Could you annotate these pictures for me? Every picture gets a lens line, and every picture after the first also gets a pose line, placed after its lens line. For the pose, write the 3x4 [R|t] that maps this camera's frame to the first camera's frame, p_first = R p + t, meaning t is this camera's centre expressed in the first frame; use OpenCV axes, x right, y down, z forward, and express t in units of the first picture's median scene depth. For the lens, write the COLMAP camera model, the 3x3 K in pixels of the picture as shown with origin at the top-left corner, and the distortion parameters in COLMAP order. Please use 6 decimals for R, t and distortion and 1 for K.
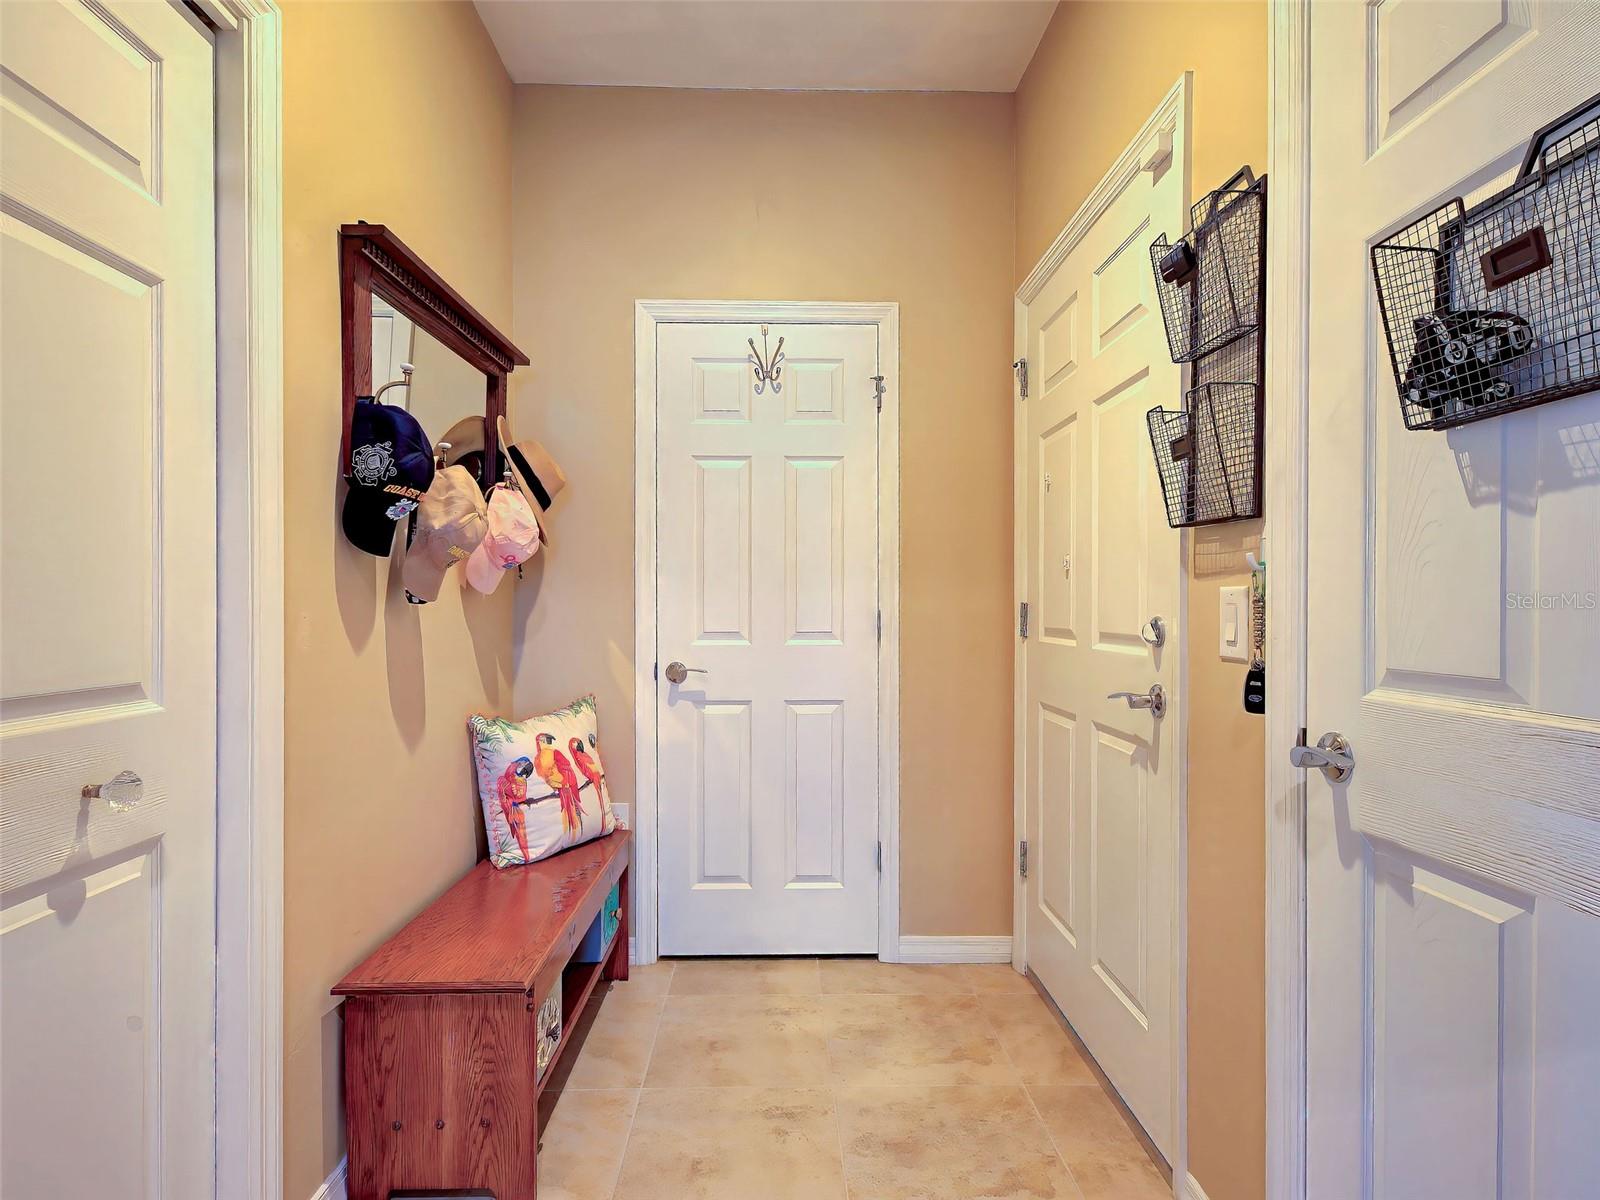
lens RADIAL K [[796.5, 0, 798.2], [0, 796.5, 604.3], [0, 0, 1]] dist [0.012547, -0.004343]
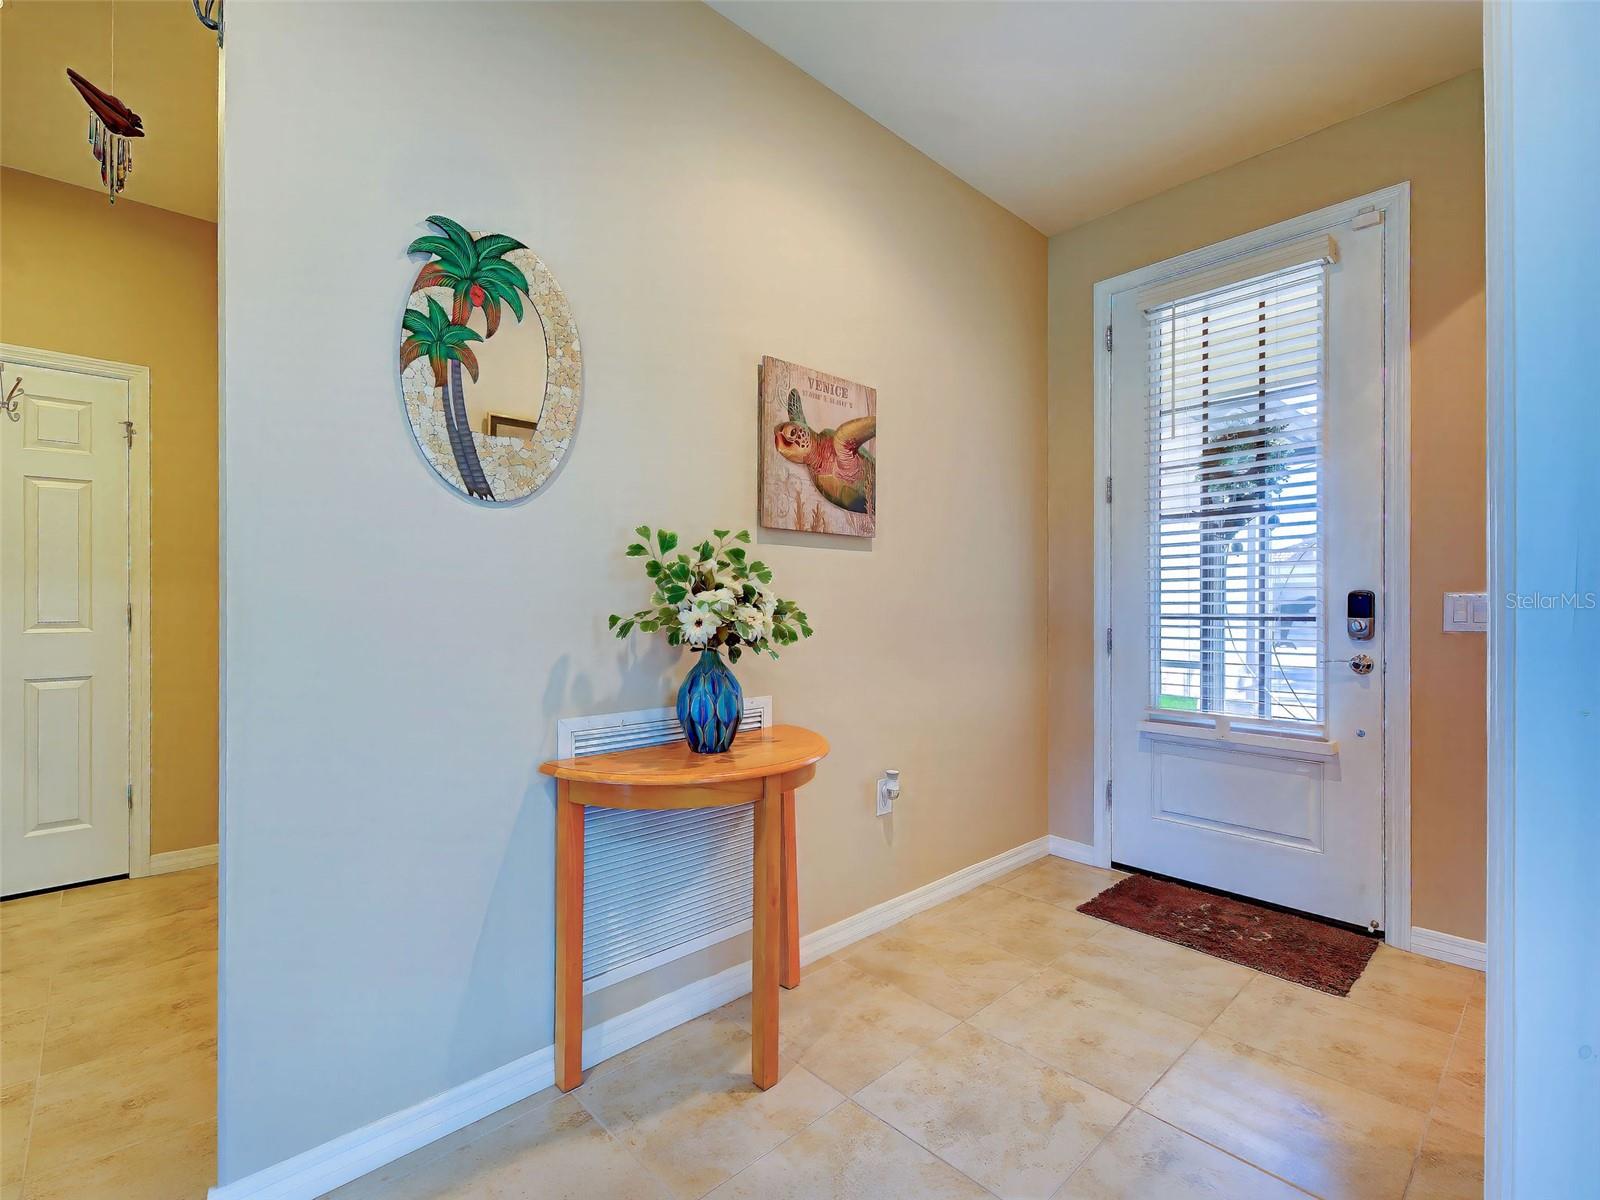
lens RADIAL K [[796.5, 0, 842.8], [0, 796.5, 609.4], [0, 0, 1]] dist [0.012547, -0.004343]
pose [[0.763820, -0.001438, 0.645428, 0.144122], [-0.000514, 0.999996, 0.002836, 0.010194], [-0.645429, -0.002498, 0.763816, -0.717430]]
